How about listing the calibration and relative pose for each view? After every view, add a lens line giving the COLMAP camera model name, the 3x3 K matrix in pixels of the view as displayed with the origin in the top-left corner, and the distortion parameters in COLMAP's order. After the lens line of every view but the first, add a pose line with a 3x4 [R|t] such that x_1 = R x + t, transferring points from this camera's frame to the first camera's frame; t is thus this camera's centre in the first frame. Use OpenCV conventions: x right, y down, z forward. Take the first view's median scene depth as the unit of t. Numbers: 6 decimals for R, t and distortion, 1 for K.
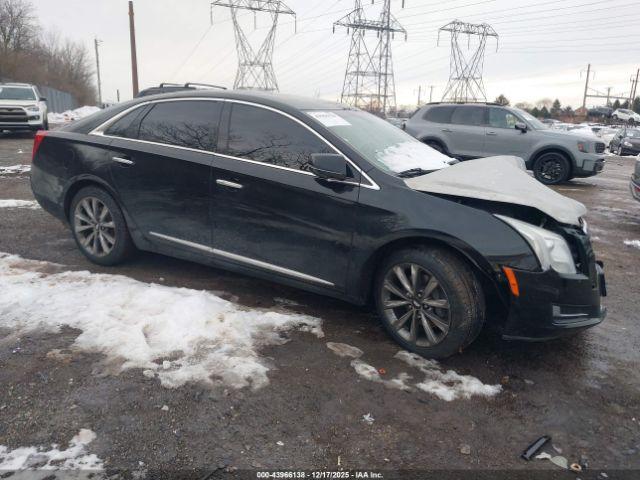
lens RADIAL K [[521.3, 0, 320.8], [0, 521.3, 243.0], [0, 0, 1]] dist [0.026287, -0.005268]
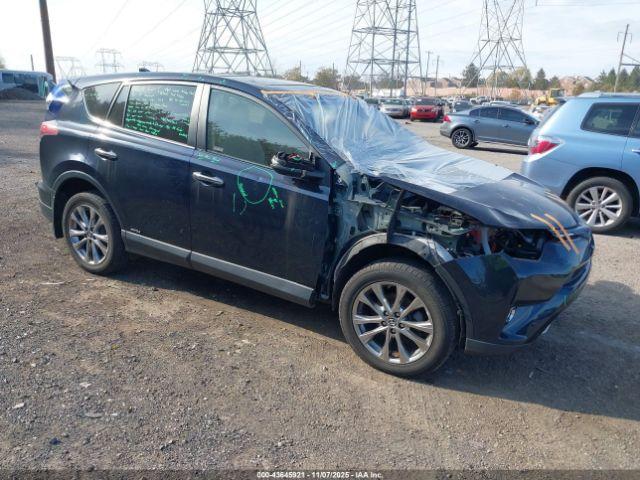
lens RADIAL K [[512.3, 0, 321.6], [0, 512.3, 240.3], [0, 0, 1]] dist [0.014007, 0.011436]
pose [[0.993296, -0.033153, 0.110741, -0.085285], [0.026983, 0.998023, 0.056758, -0.076398], [-0.112403, -0.053389, 0.992227, 0.287458]]
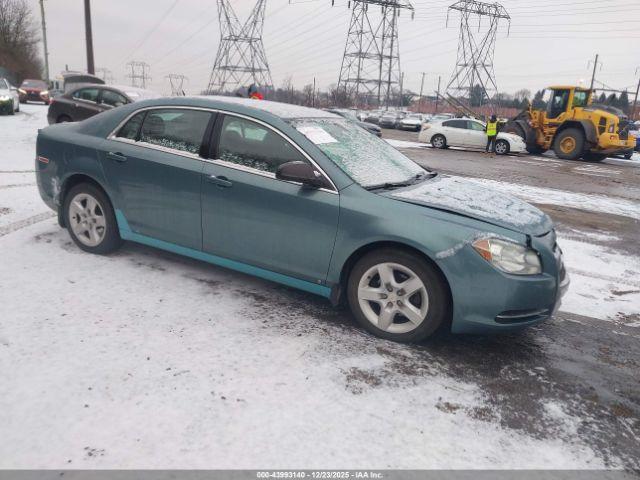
lens RADIAL K [[521.3, 0, 324.9], [0, 521.3, 247.3], [0, 0, 1]] dist [0.026287, -0.005268]
pose [[0.996528, 0.006231, 0.083028, -0.054951], [-0.009262, 0.999303, 0.036170, -0.037397], [-0.082744, -0.036813, 0.995891, 0.131877]]
